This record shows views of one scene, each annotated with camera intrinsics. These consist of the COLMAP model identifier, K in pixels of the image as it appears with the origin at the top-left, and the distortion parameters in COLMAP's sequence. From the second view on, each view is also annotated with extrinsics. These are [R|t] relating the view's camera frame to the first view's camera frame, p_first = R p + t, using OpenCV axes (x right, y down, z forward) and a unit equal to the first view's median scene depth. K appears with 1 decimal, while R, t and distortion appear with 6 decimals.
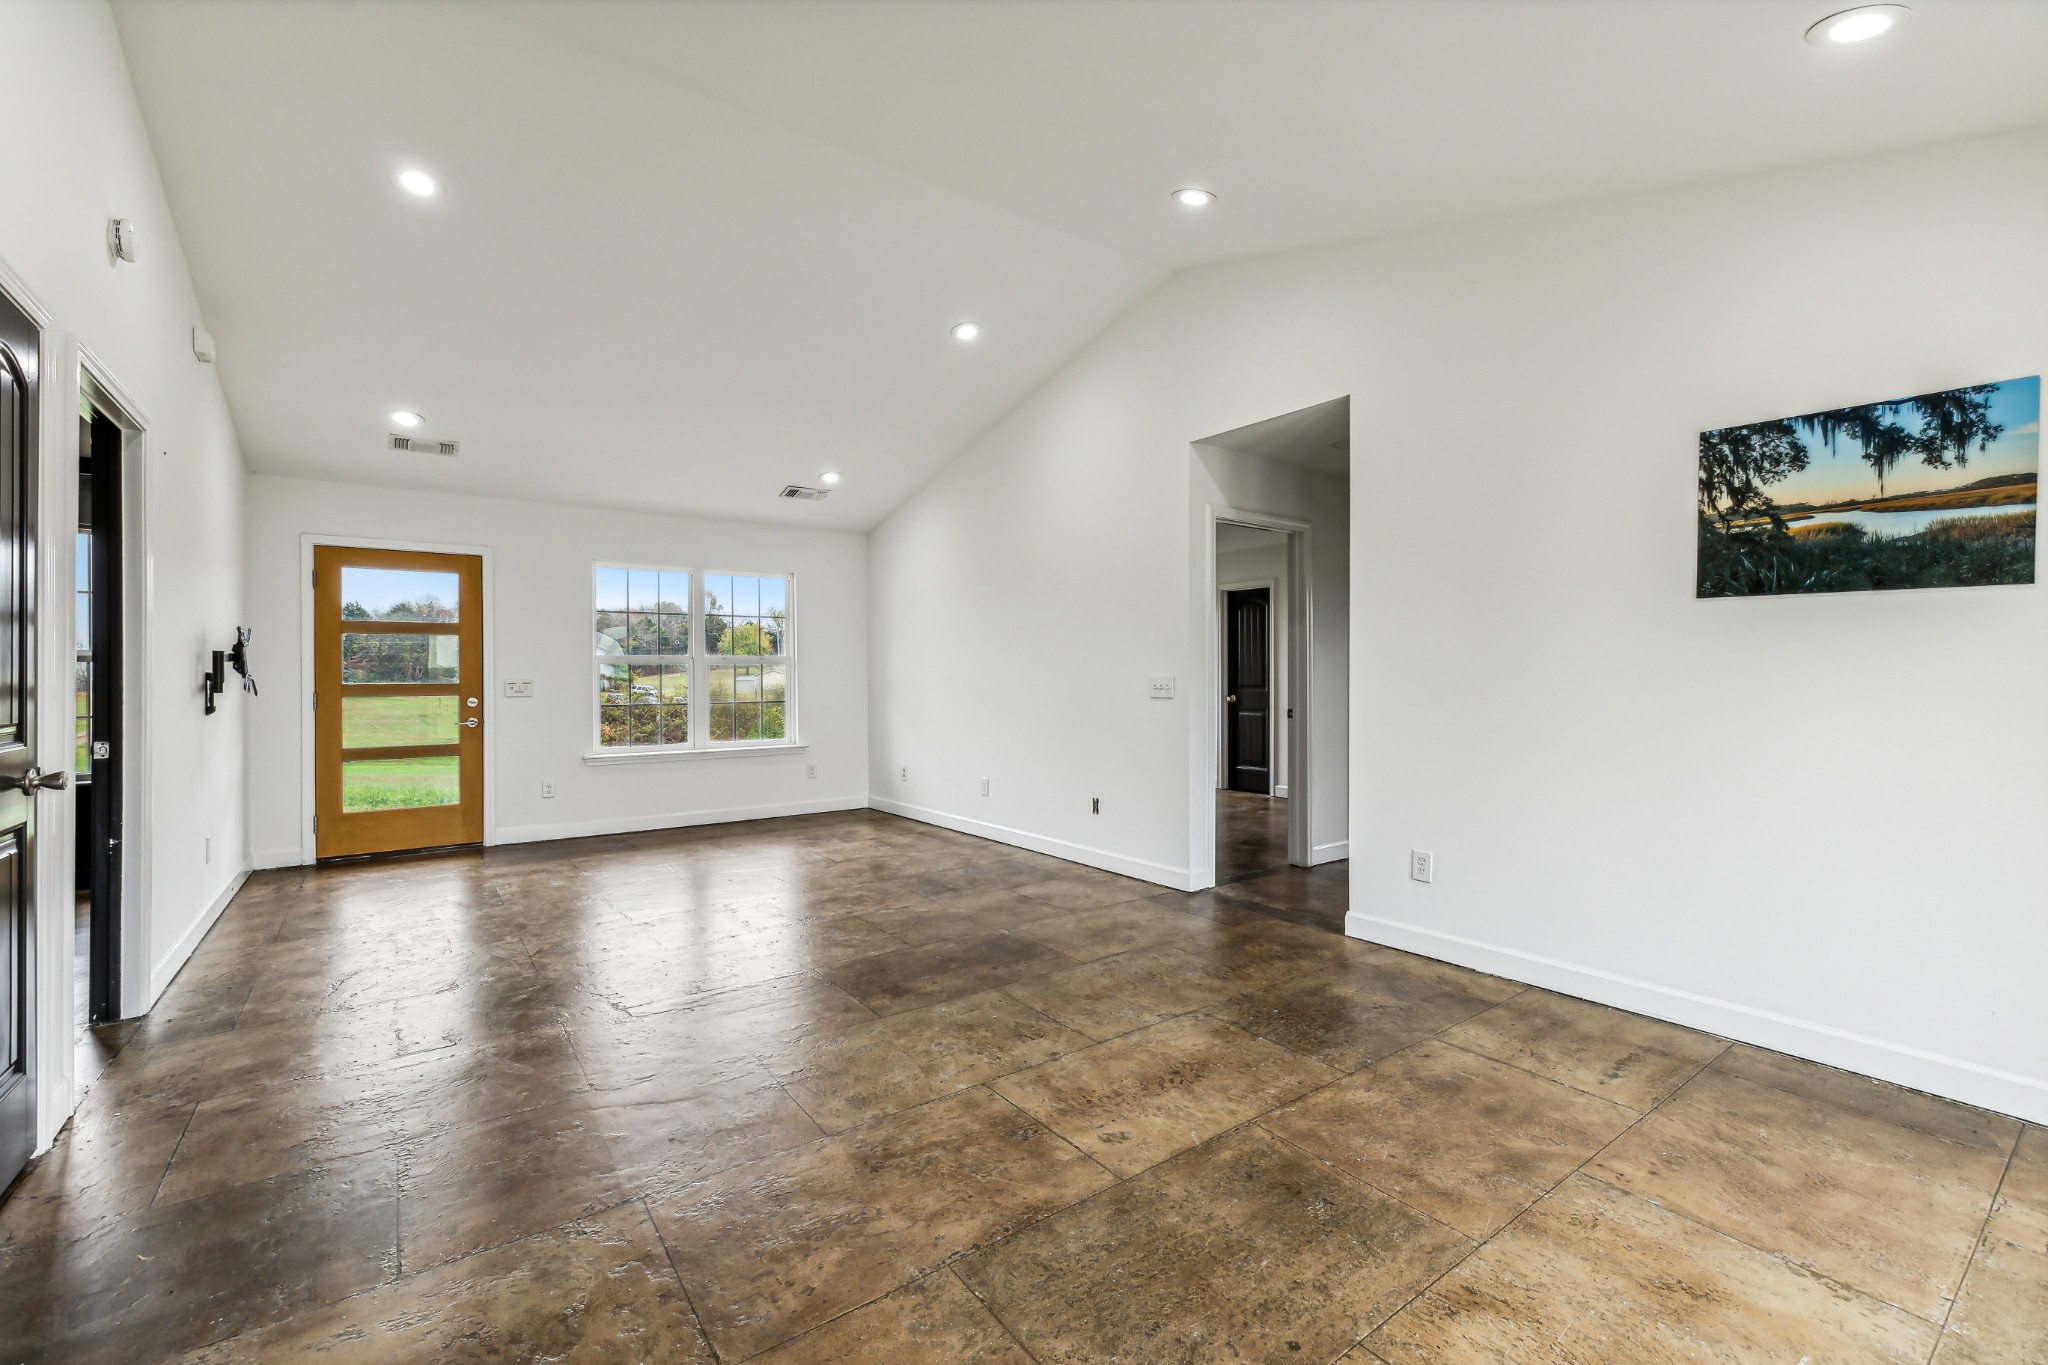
lens RADIAL K [[880.5, 0, 1003.9], [0, 880.5, 673.5], [0, 0, 1]] dist [0.000346, 0.000623]
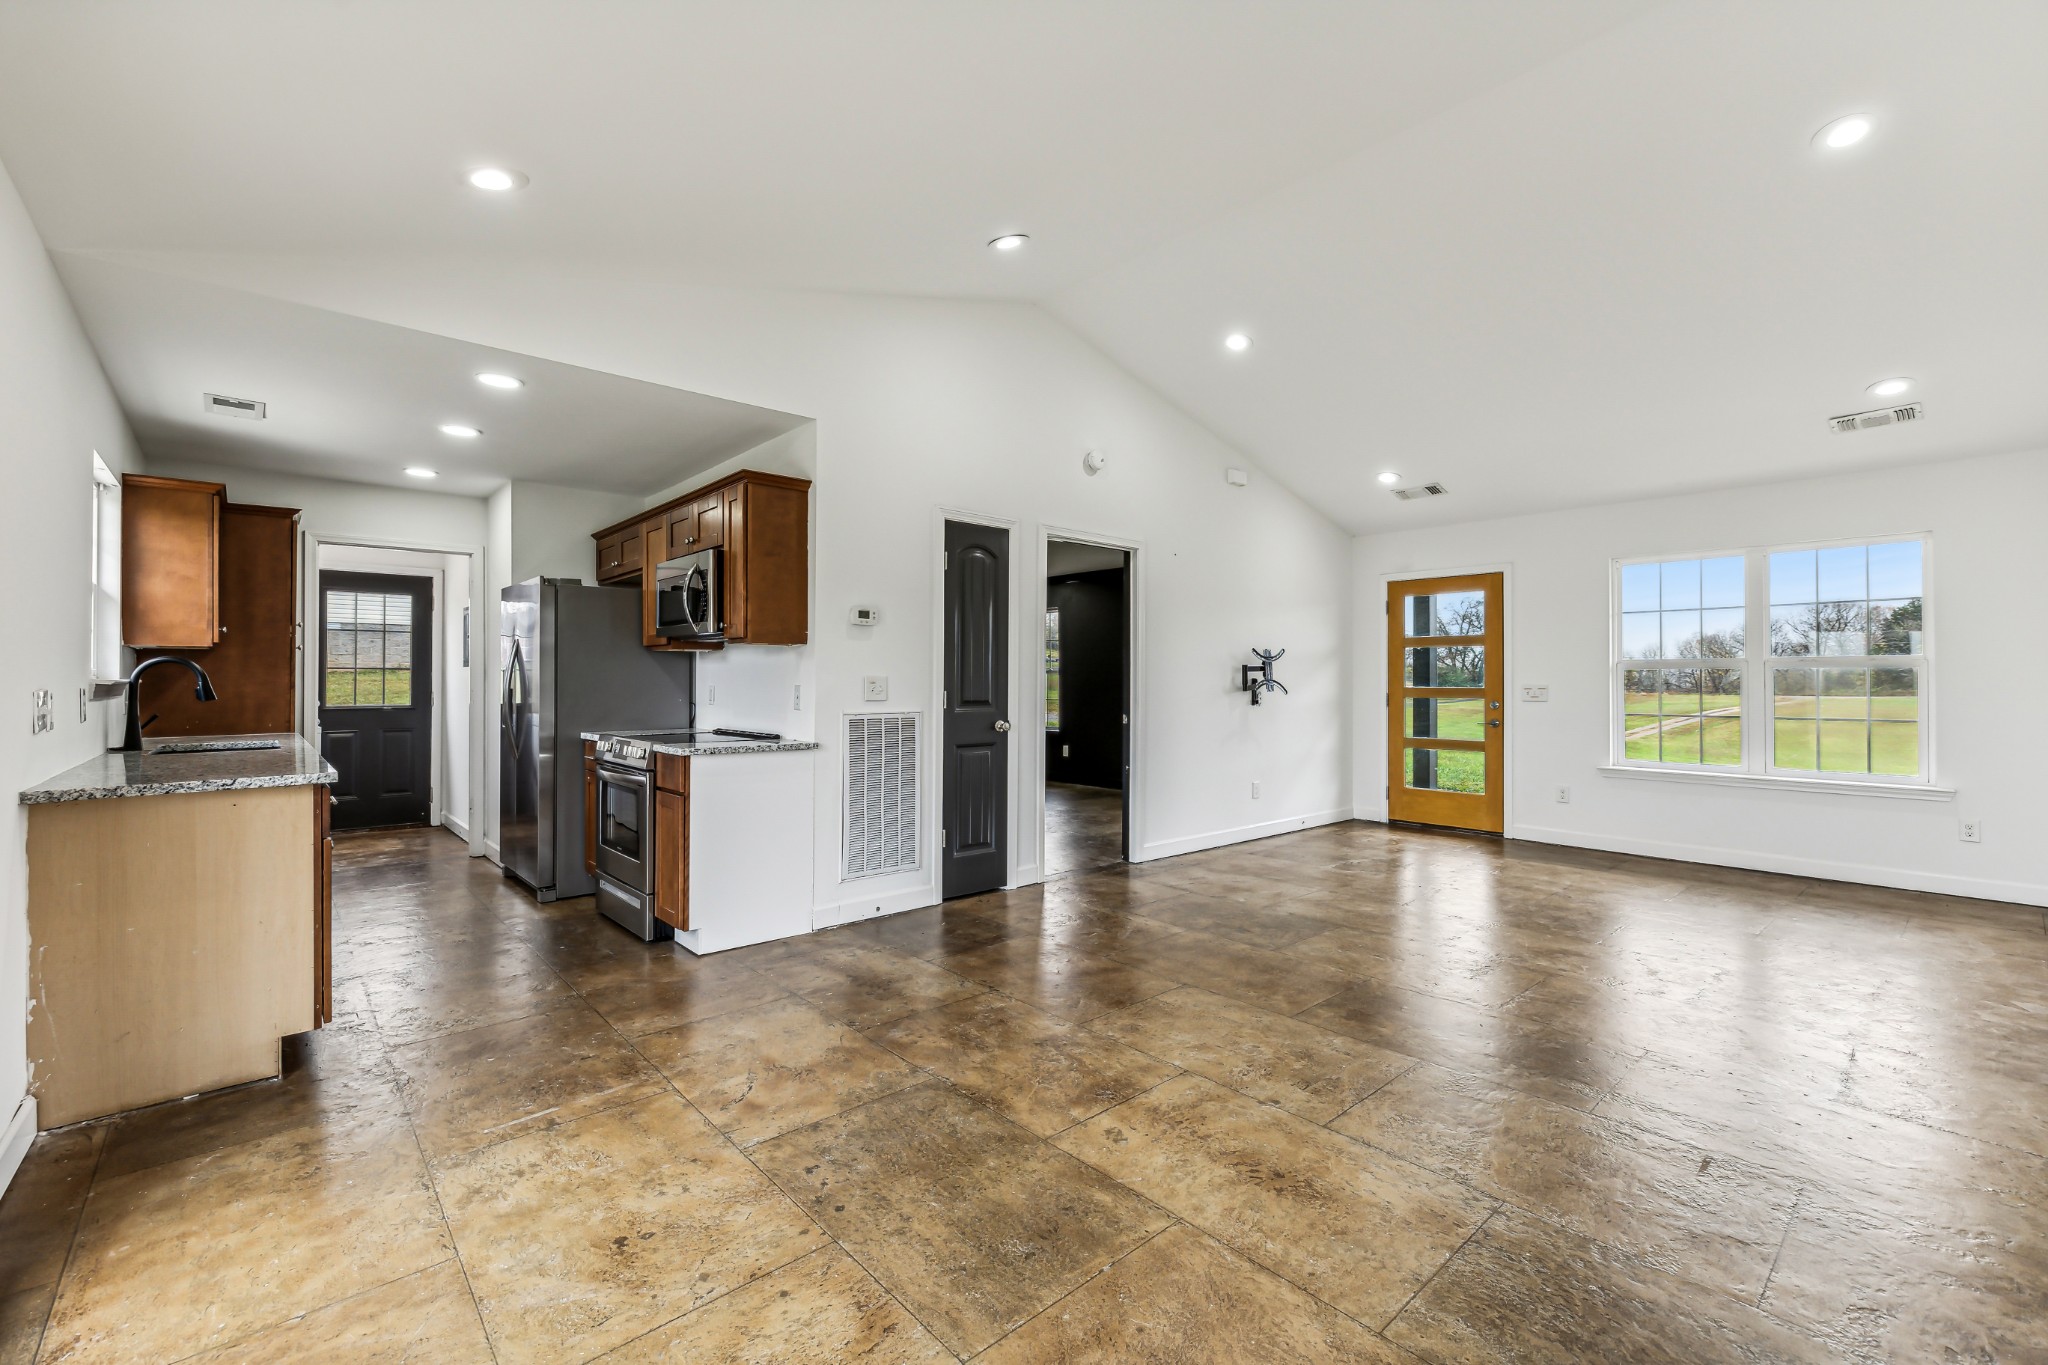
lens RADIAL K [[880.5, 0, 1036.1], [0, 880.5, 672.8], [0, 0, 1]] dist [0.000346, 0.000623]
pose [[0.098915, -0.003144, -0.995091, 0.986955], [-0.002923, 0.999990, -0.003450, -0.006245], [0.995092, 0.003250, 0.098905, 0.699102]]
